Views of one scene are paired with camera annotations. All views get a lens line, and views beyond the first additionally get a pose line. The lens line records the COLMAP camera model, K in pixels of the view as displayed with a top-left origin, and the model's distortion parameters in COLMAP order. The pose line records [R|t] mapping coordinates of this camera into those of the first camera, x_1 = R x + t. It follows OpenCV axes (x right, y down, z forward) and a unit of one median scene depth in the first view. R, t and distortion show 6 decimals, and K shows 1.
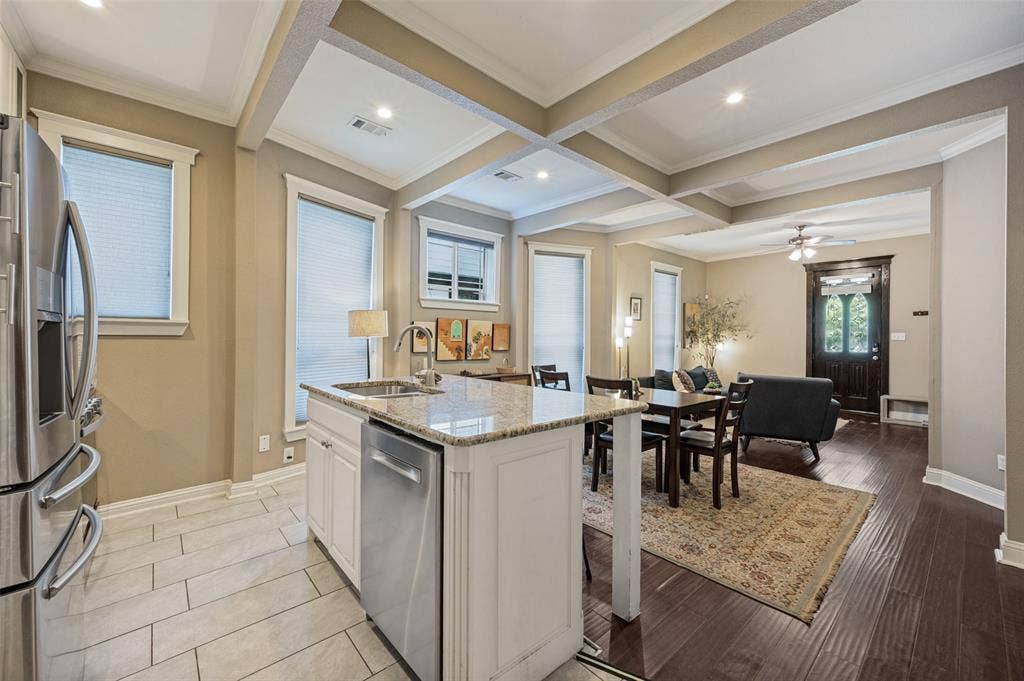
lens RADIAL K [[403.6, 0, 514.5], [0, 403.6, 339.3], [0, 0, 1]] dist [0.000154, 0.000064]
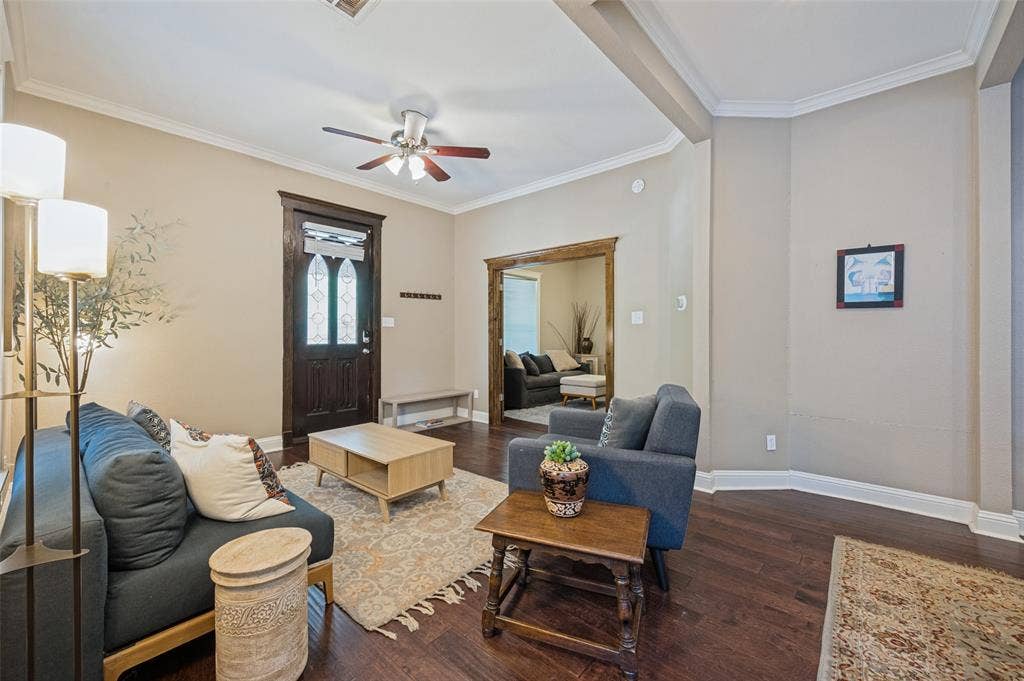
lens RADIAL K [[403.6, 0, 514.5], [0, 403.6, 339.3], [0, 0, 1]] dist [0.000154, 0.000064]
pose [[-0.111273, -0.018483, 0.993618, 0.124049], [-0.001165, 0.999829, 0.018468, 0.012088], [-0.993789, 0.000898, -0.111275, 0.812593]]
